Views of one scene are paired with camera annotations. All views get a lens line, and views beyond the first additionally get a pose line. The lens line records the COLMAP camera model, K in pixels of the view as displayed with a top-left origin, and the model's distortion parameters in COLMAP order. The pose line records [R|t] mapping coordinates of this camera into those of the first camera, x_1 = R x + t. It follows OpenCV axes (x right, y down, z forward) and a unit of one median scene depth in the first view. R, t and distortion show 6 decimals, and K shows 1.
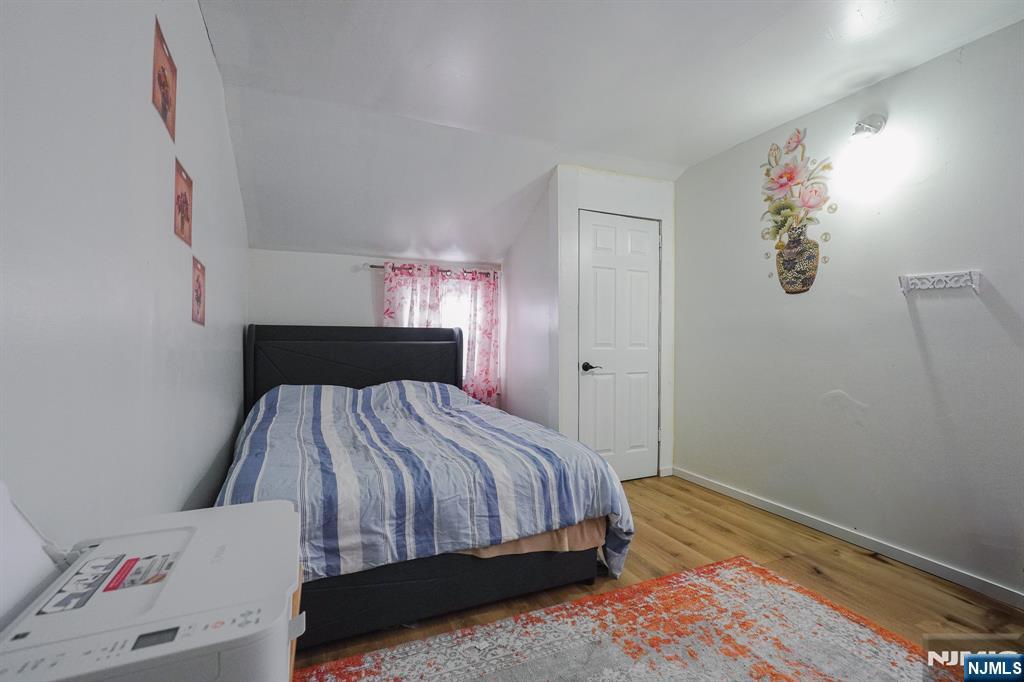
lens RADIAL K [[450.8, 0, 512.0], [0, 450.8, 341.0], [0, 0, 1]] dist [-0.011002, 0.000007]
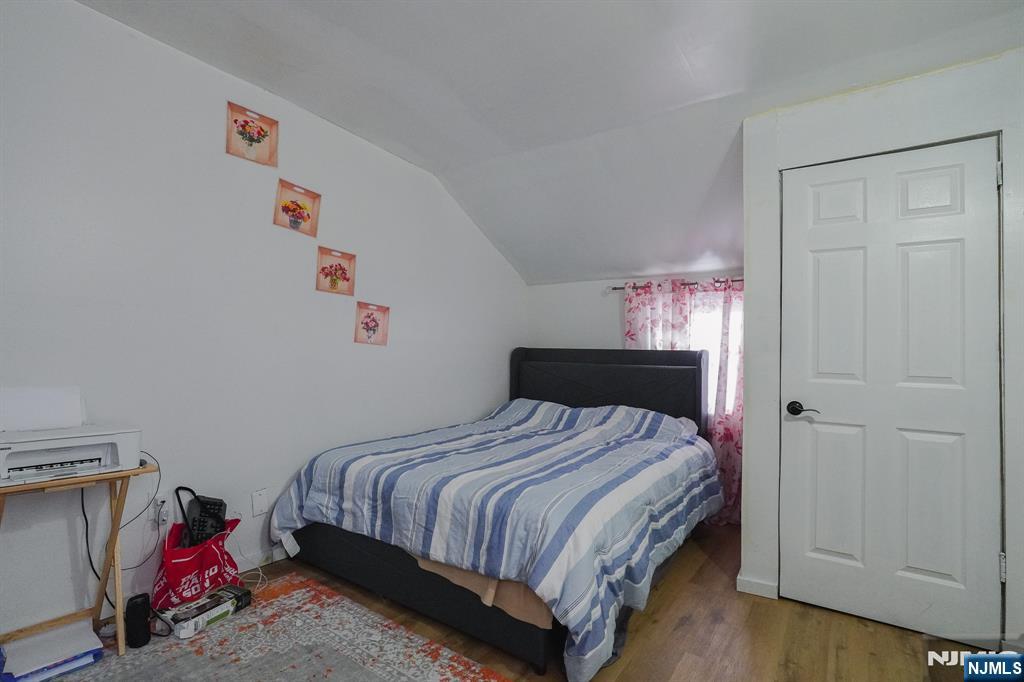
lens RADIAL K [[467.1, 0, 513.6], [0, 467.1, 339.3], [0, 0, 1]] dist [-0.027138, 0.012975]
pose [[0.542719, -0.024315, -0.839562, 0.501604], [-0.030693, 0.998339, -0.048754, 0.003769], [0.839353, 0.052229, 0.541071, 0.302749]]
